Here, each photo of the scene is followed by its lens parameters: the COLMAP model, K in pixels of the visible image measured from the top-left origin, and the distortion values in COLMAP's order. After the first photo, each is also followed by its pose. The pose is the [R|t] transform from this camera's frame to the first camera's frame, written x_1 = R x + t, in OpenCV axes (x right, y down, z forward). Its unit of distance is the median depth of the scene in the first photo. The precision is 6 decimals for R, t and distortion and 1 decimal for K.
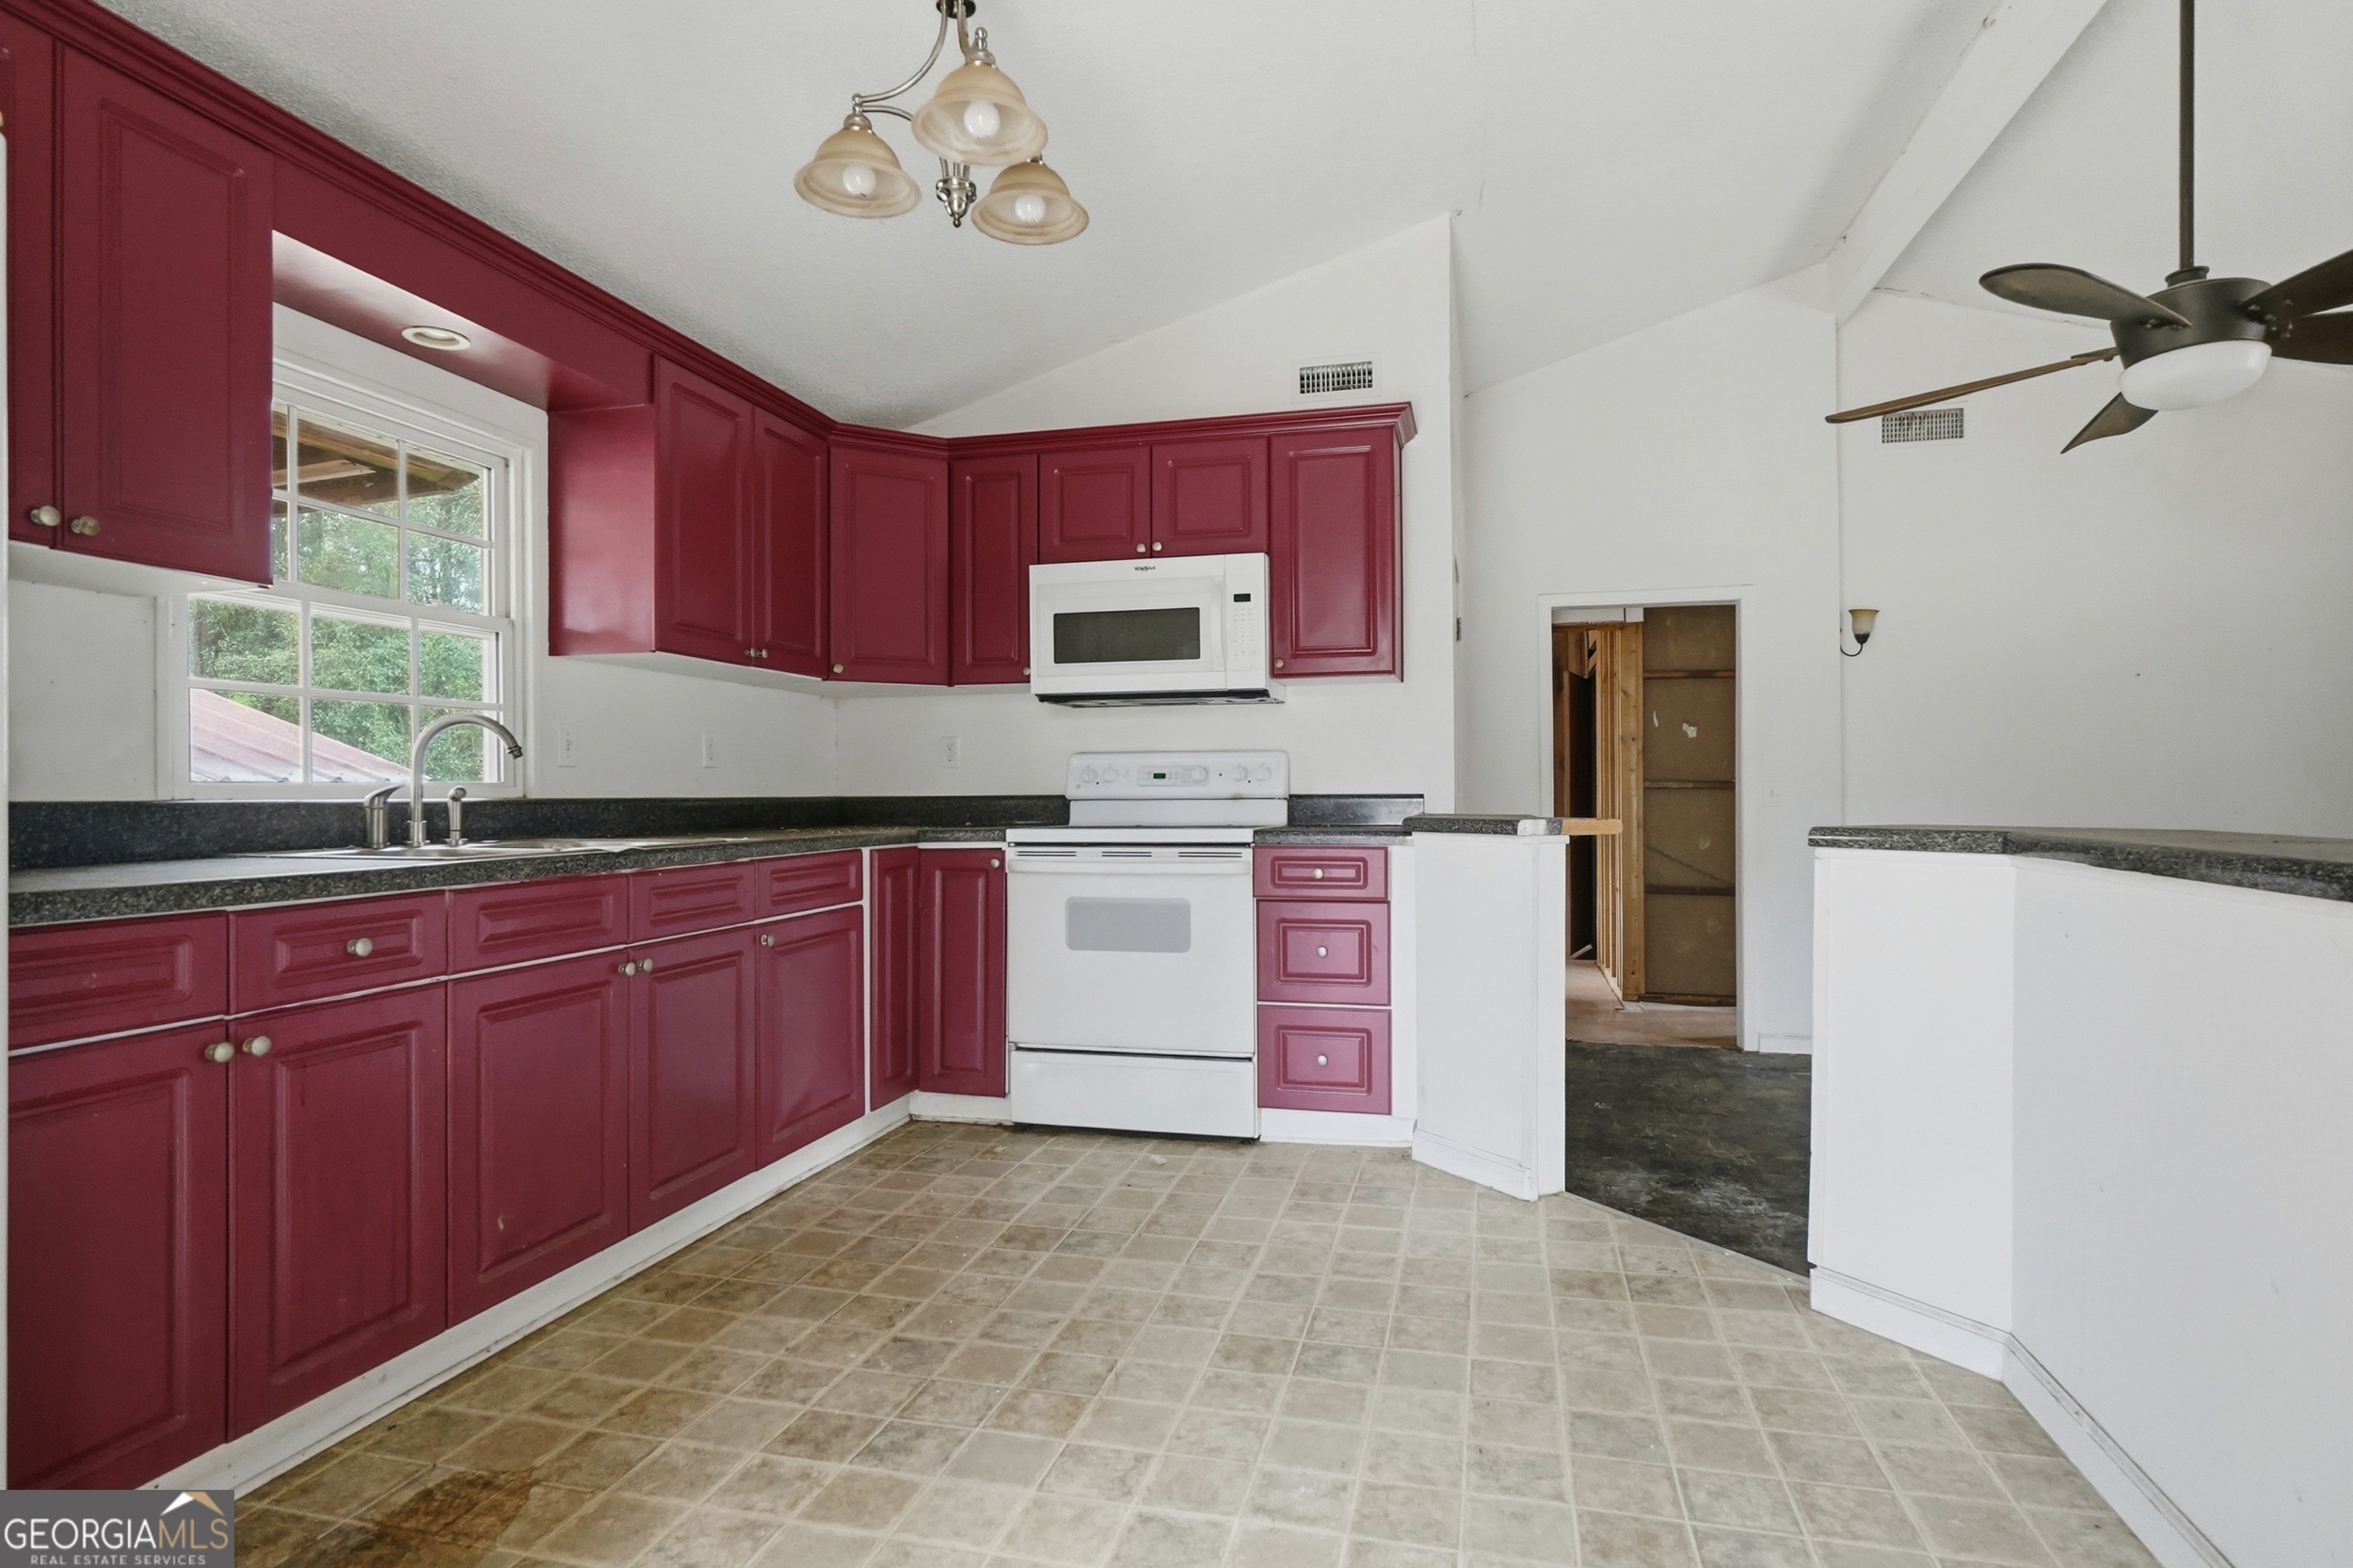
lens RADIAL K [[1254.2, 0, 1176.5], [0, 1254.2, 784.0], [0, 0, 1]] dist [-0.008101, 0.001514]
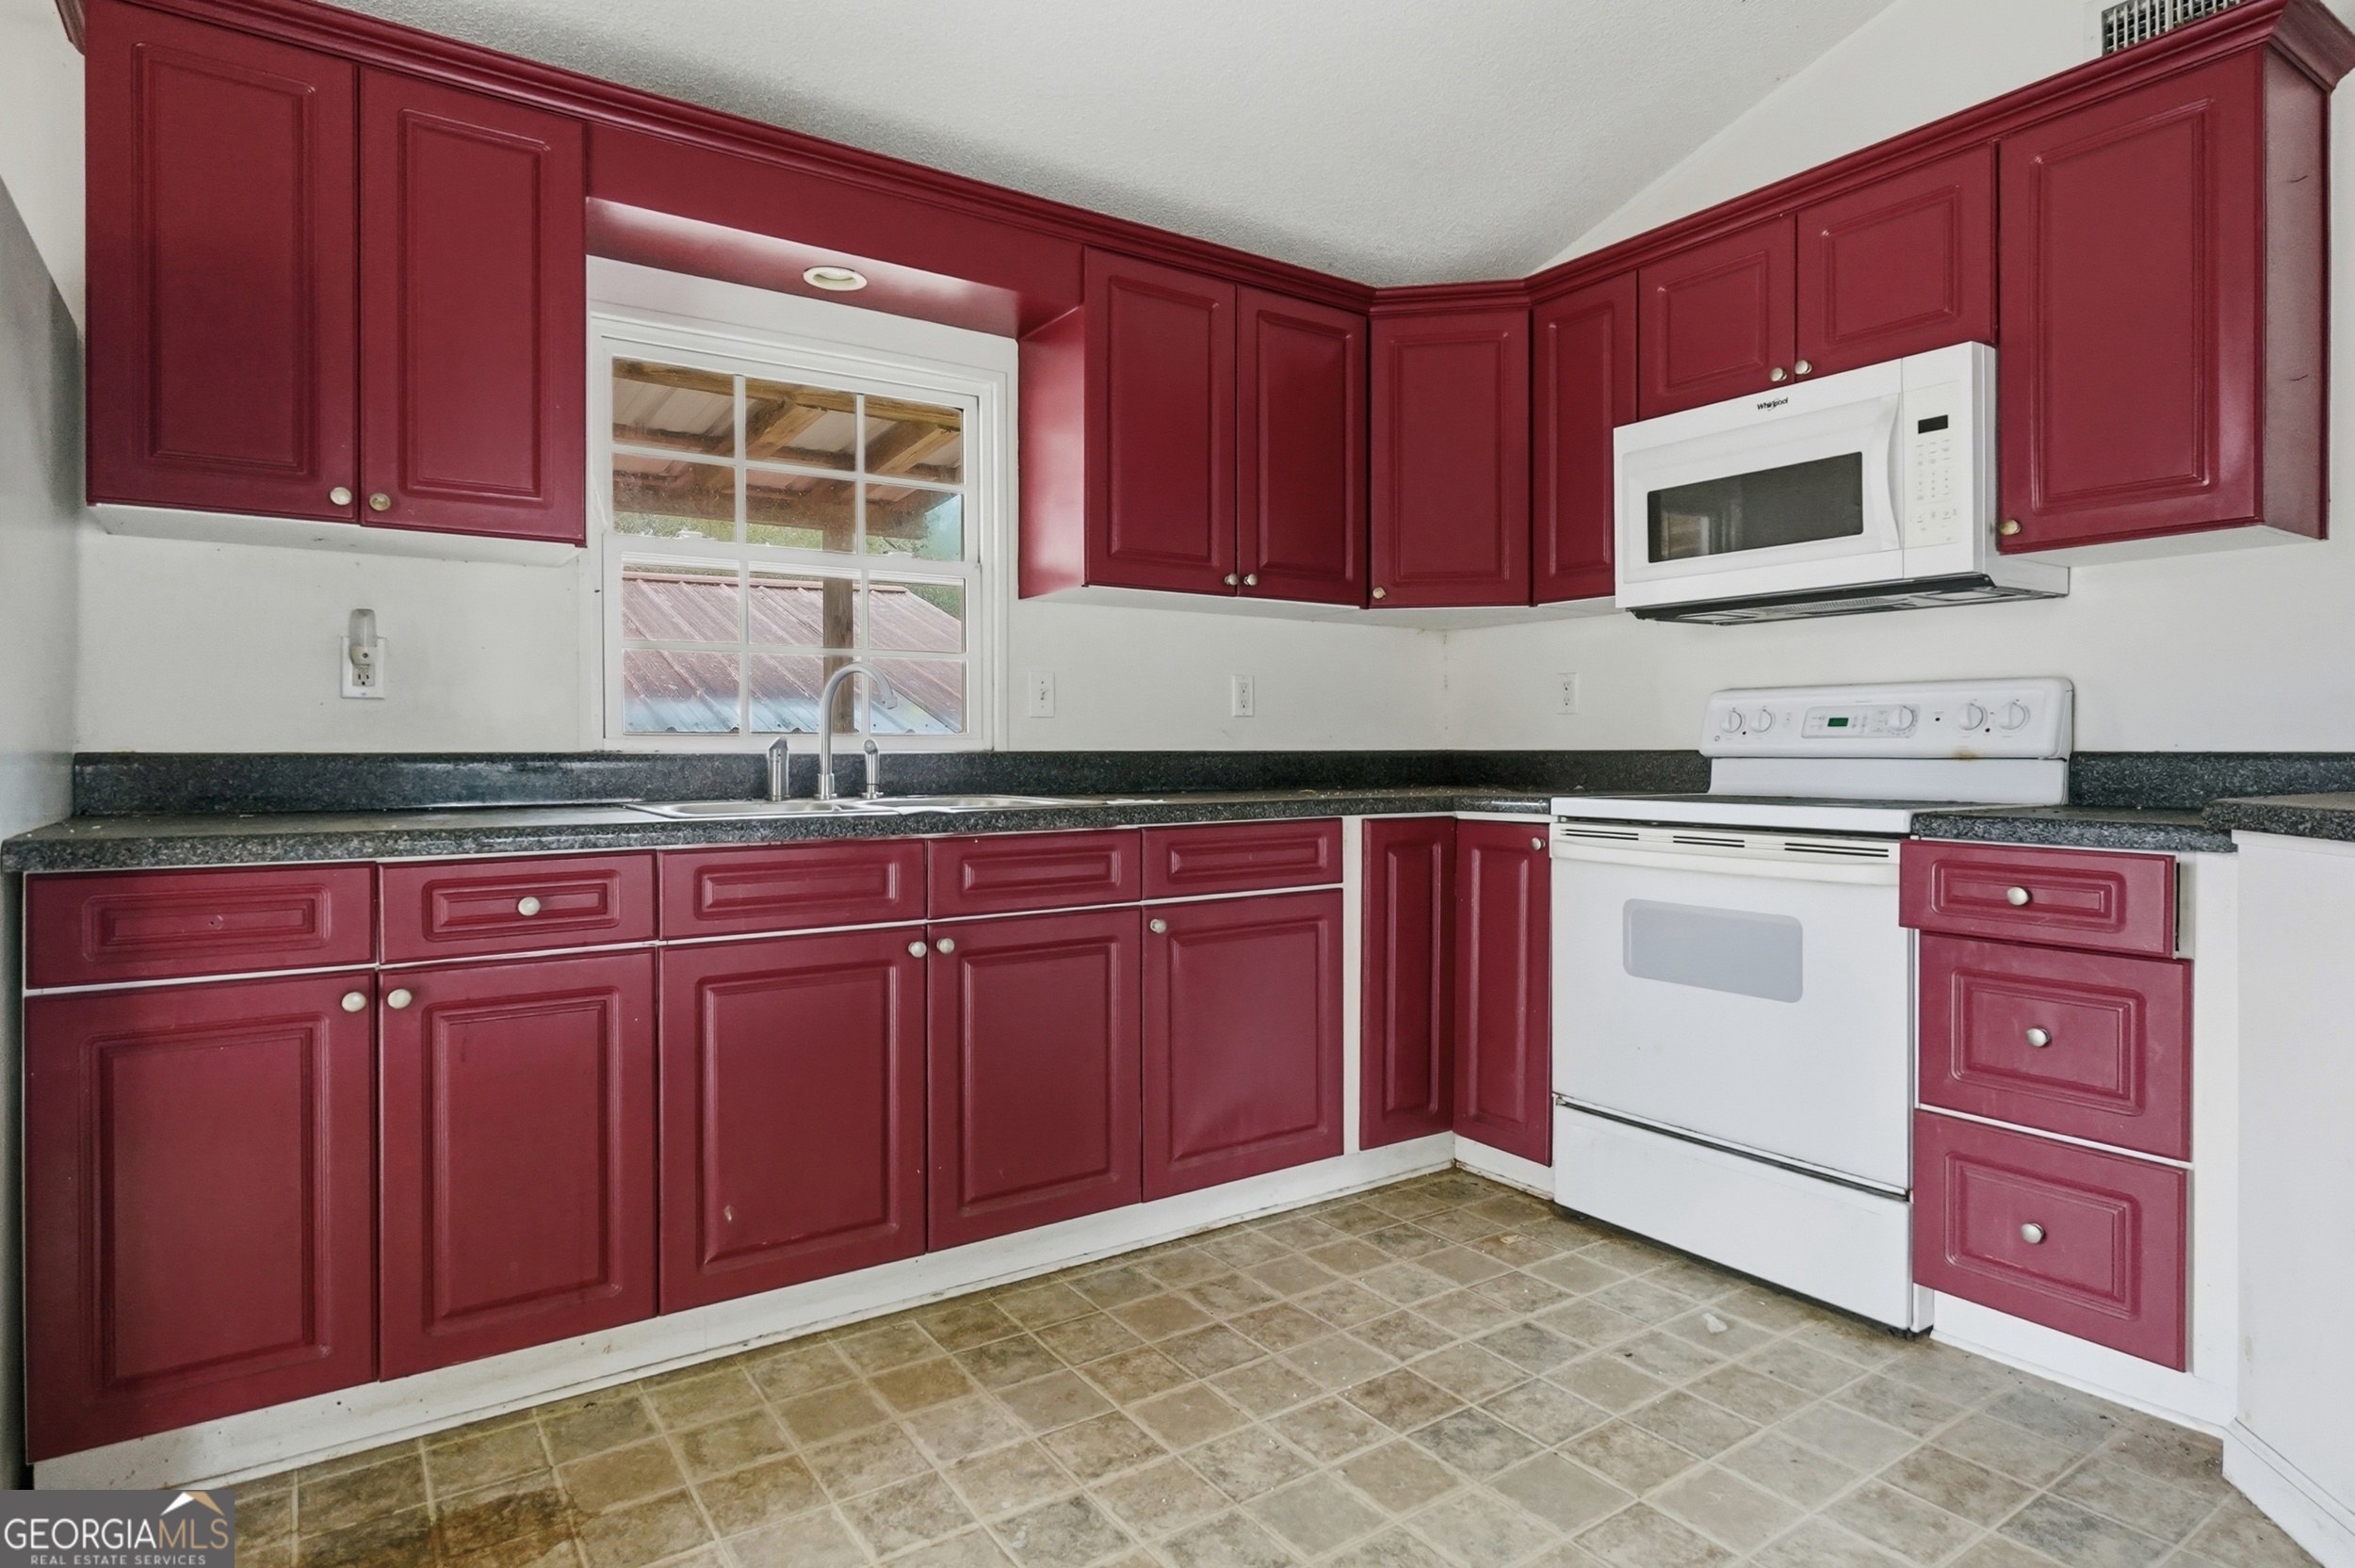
lens RADIAL K [[1281.8, 0, 1180.9], [0, 1281.8, 749.3], [0, 0, 1]] dist [-0.010198, 0.002432]
pose [[0.746130, 0.005984, -0.665773, 0.212470], [0.002004, 0.999935, 0.011233, -0.000388], [0.665797, -0.009716, 0.746070, 0.334243]]
